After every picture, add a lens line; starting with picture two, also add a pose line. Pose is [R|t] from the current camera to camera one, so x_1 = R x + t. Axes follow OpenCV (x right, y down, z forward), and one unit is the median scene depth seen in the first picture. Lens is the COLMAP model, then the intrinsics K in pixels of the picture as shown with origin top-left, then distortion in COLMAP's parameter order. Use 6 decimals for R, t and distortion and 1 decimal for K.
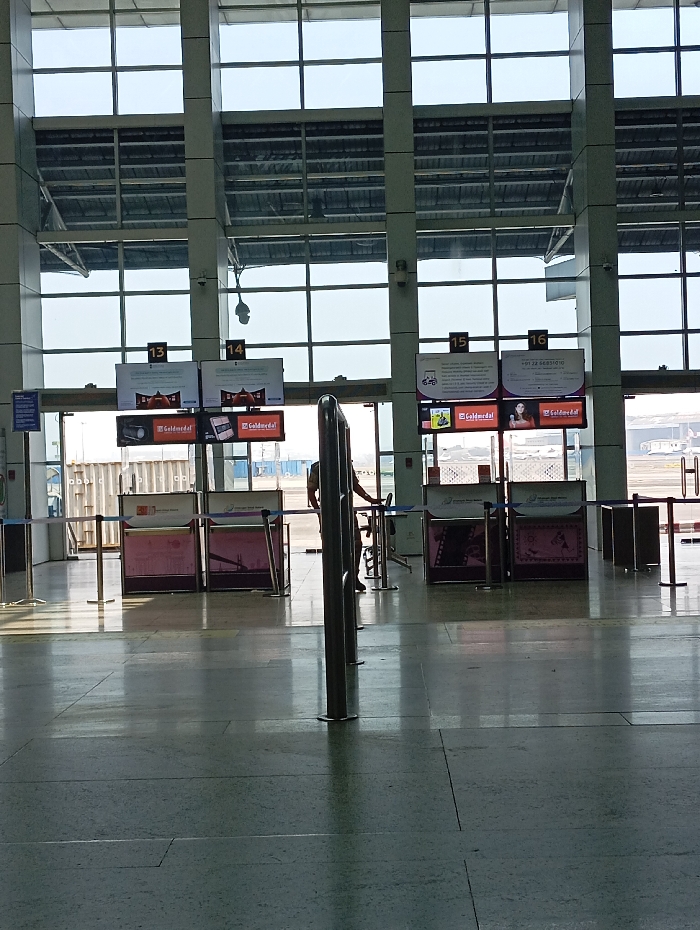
lens RADIAL K [[1498.9, 0, 350.0], [0, 1498.9, 465.0], [0, 0, 1]] dist [0.014697, 0.218913]
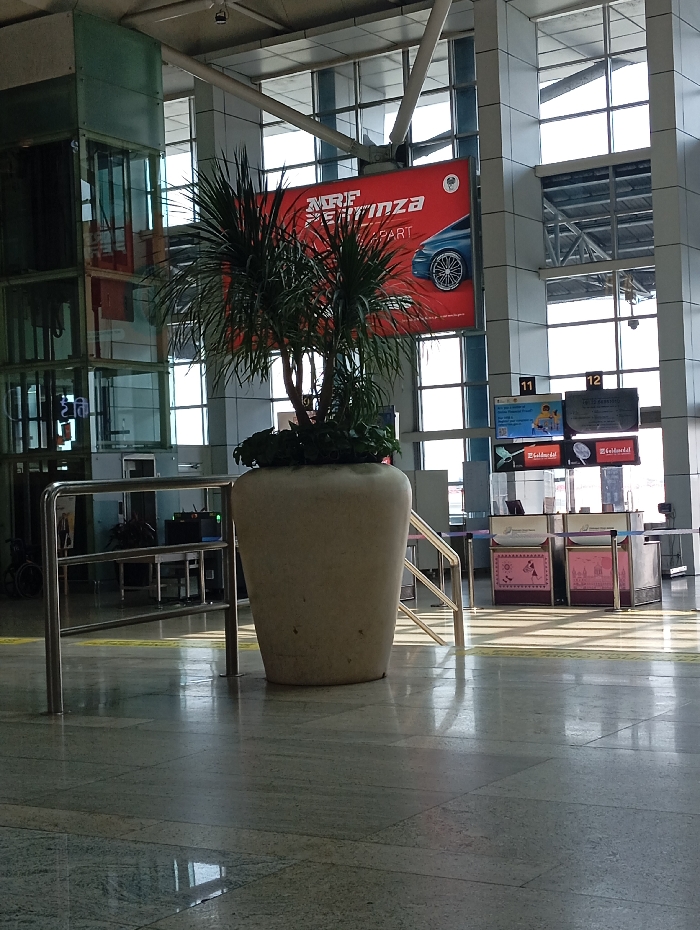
lens RADIAL K [[1514.4, 0, 350.0], [0, 1514.4, 465.0], [0, 0, 1]] dist [-0.325447, 2.505823]
pose [[0.862174, -0.016728, -0.506336, 0.320463], [0.014185, 0.999860, -0.008879, -0.009441], [0.506414, 0.000473, 0.862291, -0.005135]]
